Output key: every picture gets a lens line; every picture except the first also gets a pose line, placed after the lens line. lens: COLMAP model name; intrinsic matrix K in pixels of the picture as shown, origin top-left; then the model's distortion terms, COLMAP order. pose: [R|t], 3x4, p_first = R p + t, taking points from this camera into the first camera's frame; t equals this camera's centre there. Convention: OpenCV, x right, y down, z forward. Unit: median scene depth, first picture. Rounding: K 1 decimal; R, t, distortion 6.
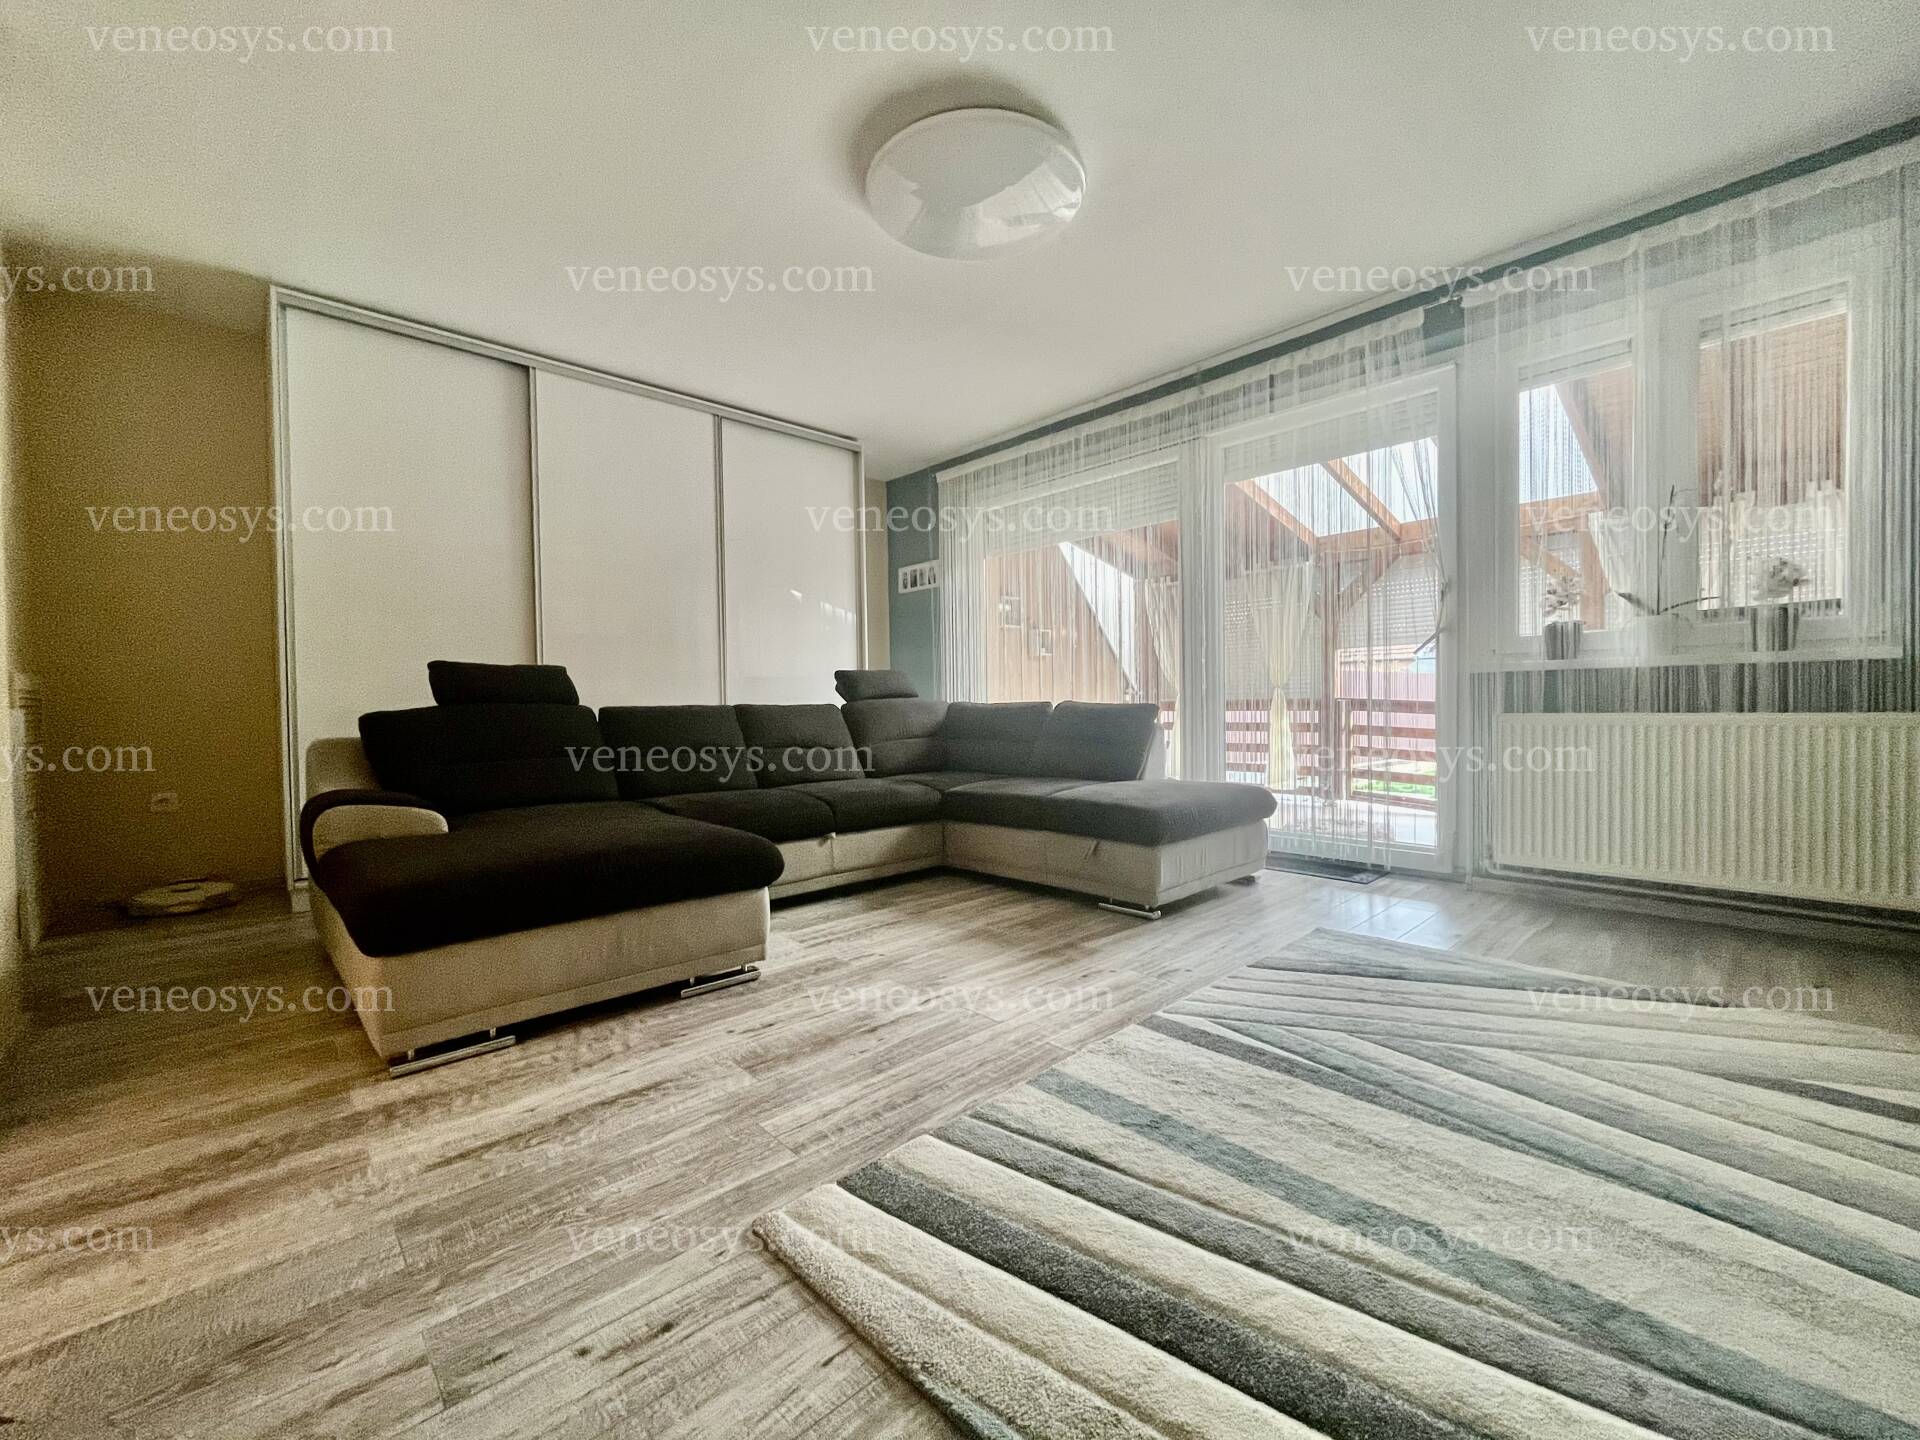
lens RADIAL K [[774.7, 0, 963.1], [0, 774.7, 726.1], [0, 0, 1]] dist [-0.000279, -0.000620]
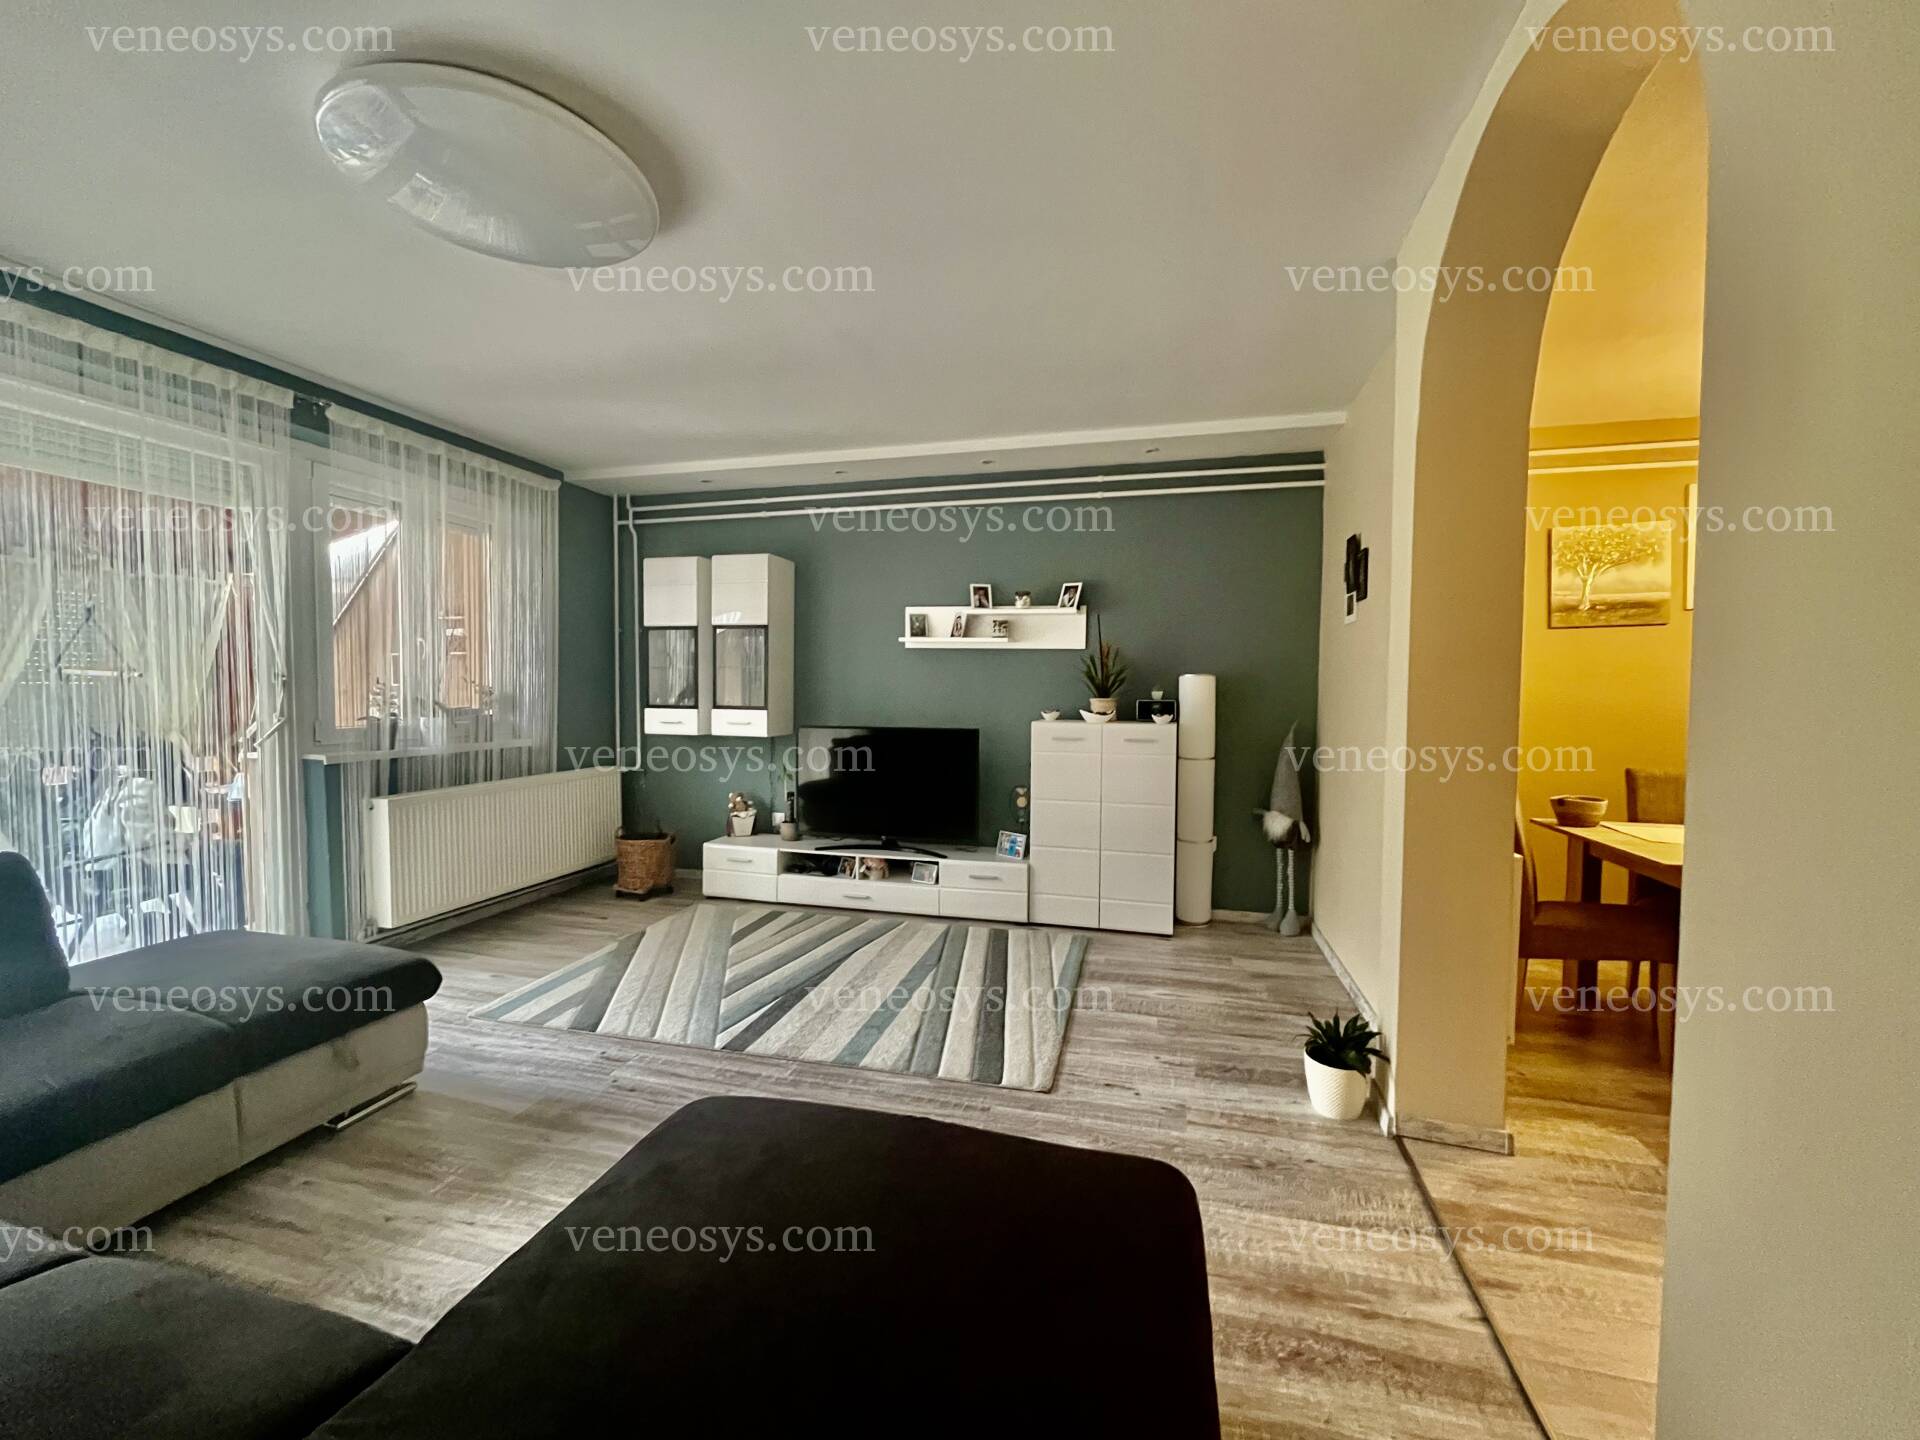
lens RADIAL K [[774.7, 0, 948.5], [0, 774.7, 719.8], [0, 0, 1]] dist [-0.000279, -0.000620]
pose [[-0.522887, -0.021045, 0.852142, -0.839485], [0.022108, 0.999024, 0.038238, -0.186196], [-0.852115, 0.038833, -0.521912, 1.024281]]
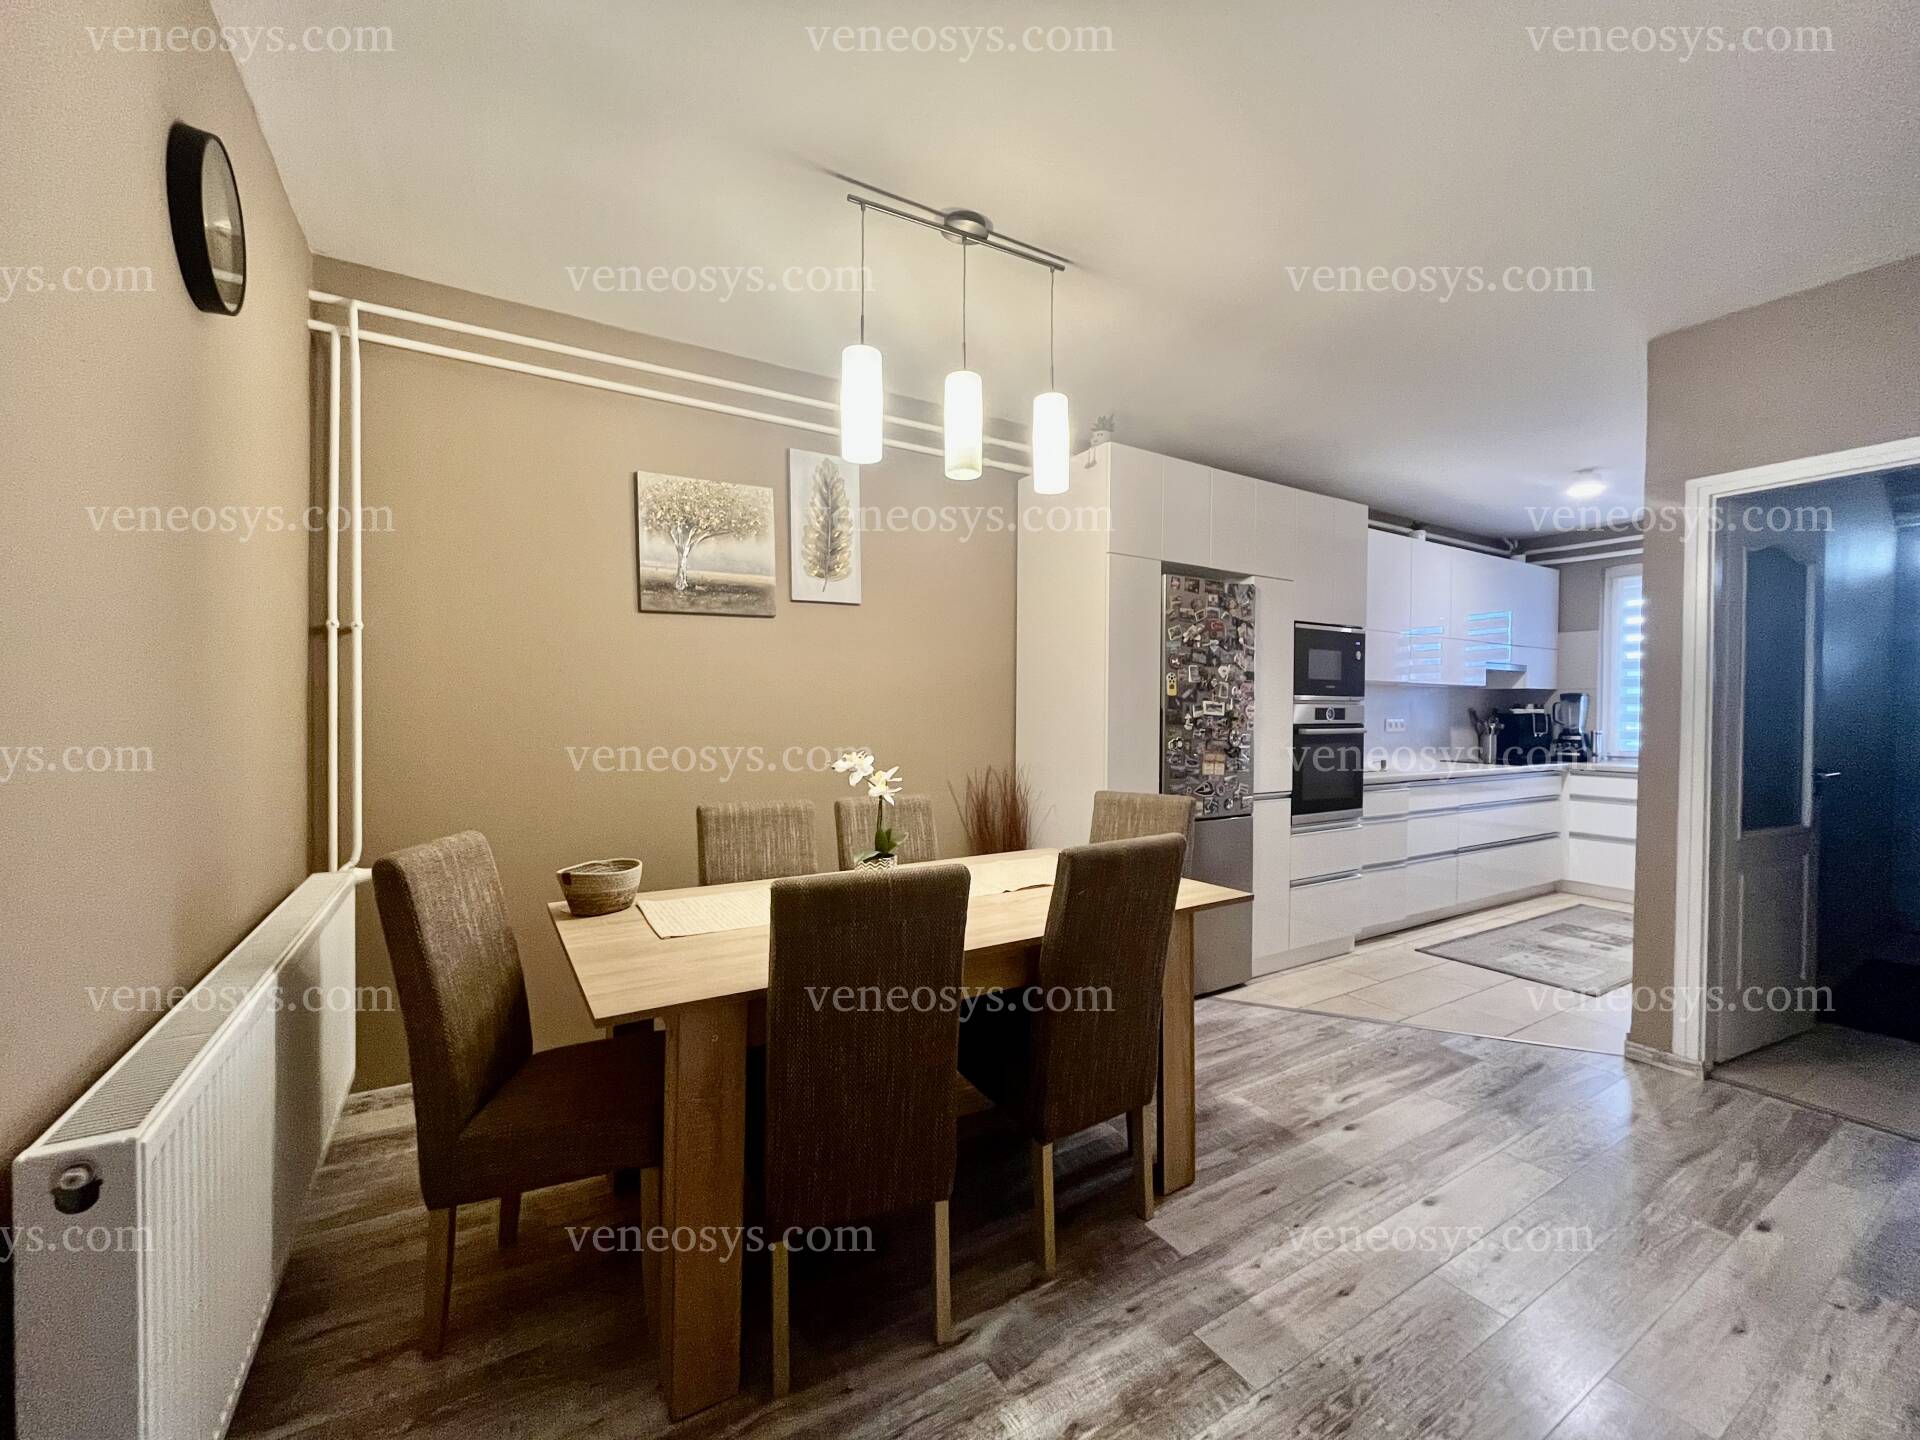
lens RADIAL K [[774.7, 0, 953.5], [0, 774.7, 723.7], [0, 0, 1]] dist [-0.000279, -0.000620]
pose [[-0.974965, 0.006611, 0.222260, -0.828928], [0.014297, 0.999353, 0.032988, -0.154476], [-0.221899, 0.035340, -0.974429, 0.222250]]
